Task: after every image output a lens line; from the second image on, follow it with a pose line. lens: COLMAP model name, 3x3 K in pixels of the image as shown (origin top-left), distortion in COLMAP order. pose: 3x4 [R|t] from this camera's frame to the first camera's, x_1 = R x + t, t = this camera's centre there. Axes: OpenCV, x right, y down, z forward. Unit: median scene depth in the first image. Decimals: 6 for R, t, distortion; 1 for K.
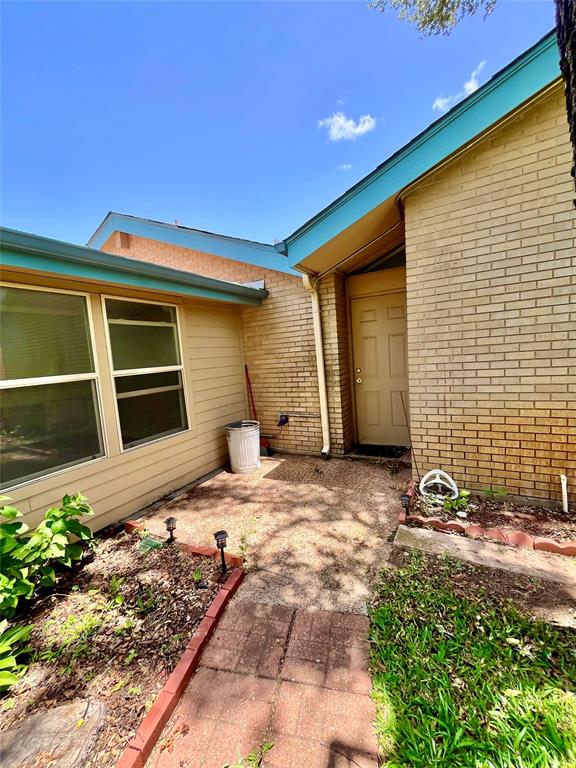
lens RADIAL K [[311.1, 0, 285.1], [0, 311.1, 384.8], [0, 0, 1]] dist [-0.004080, 0.000852]
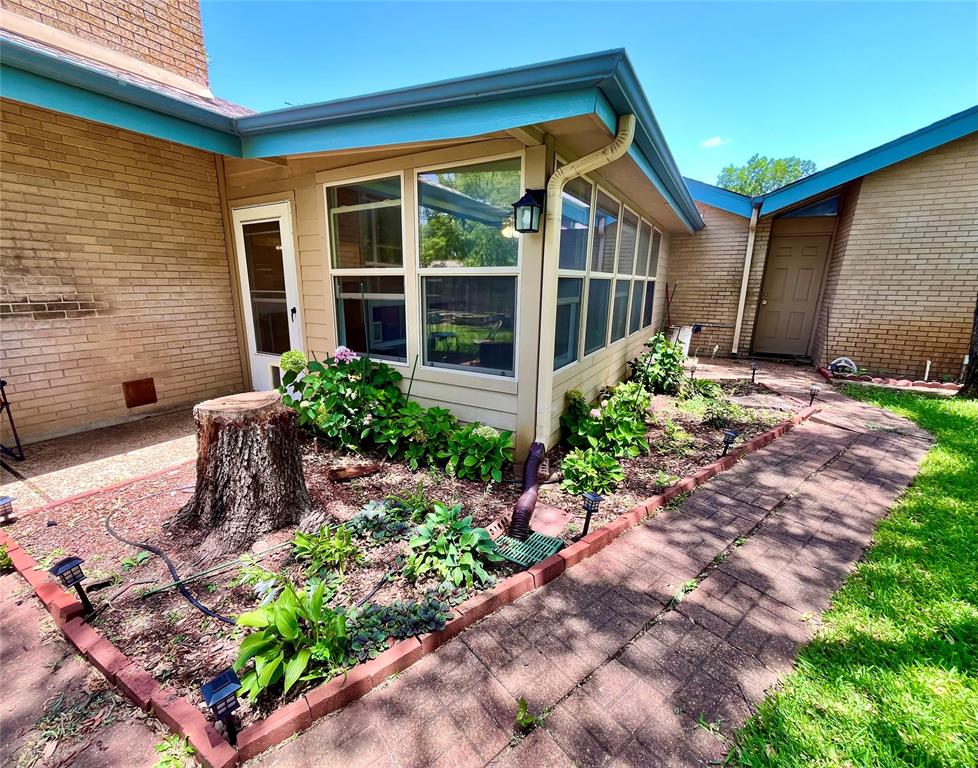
lens RADIAL K [[399.4, 0, 489.0], [0, 399.4, 384.0], [0, 0, 1]] dist [0.001247, 0.000217]
pose [[0.995892, 0.090195, -0.008061, -1.311469], [-0.087929, 0.984459, 0.152019, 0.257608], [0.021647, -0.150686, 0.988345, -1.104549]]
